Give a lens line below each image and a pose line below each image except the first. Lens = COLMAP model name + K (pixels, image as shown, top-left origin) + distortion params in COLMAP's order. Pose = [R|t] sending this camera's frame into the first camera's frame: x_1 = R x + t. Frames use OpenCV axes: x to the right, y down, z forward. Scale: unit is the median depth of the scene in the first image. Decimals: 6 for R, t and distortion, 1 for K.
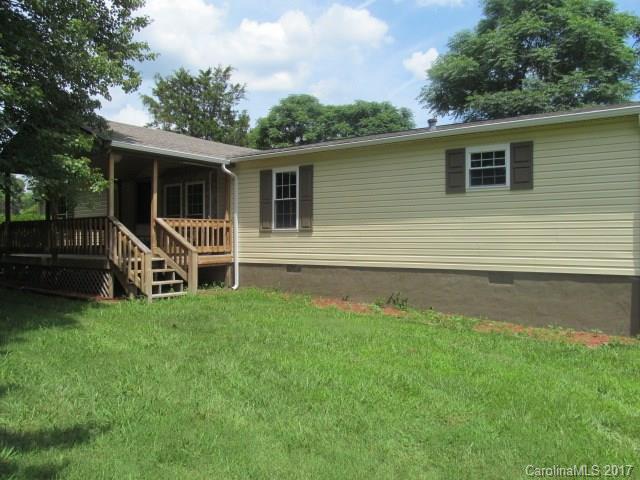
lens RADIAL K [[530.3, 0, 320.3], [0, 530.3, 240.7], [0, 0, 1]] dist [-0.003551, 0.001233]
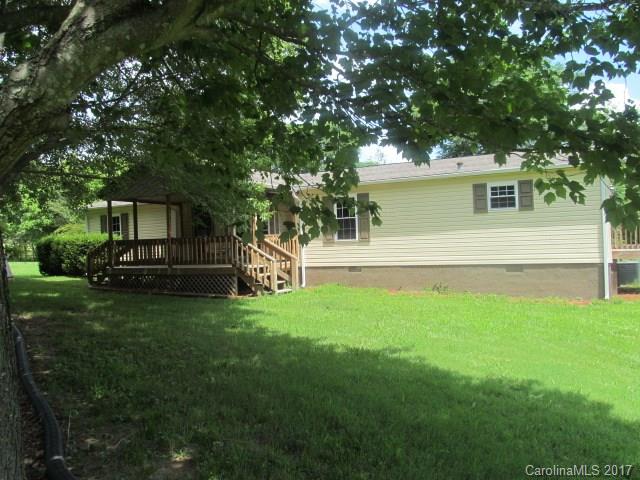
lens RADIAL K [[530.3, 0, 319.6], [0, 530.3, 238.3], [0, 0, 1]] dist [-0.003551, 0.001233]
pose [[0.984903, -0.028678, 0.170715, -0.443495], [0.031474, 0.999411, -0.013699, -0.012461], [-0.170221, 0.018865, 0.985225, -0.388979]]
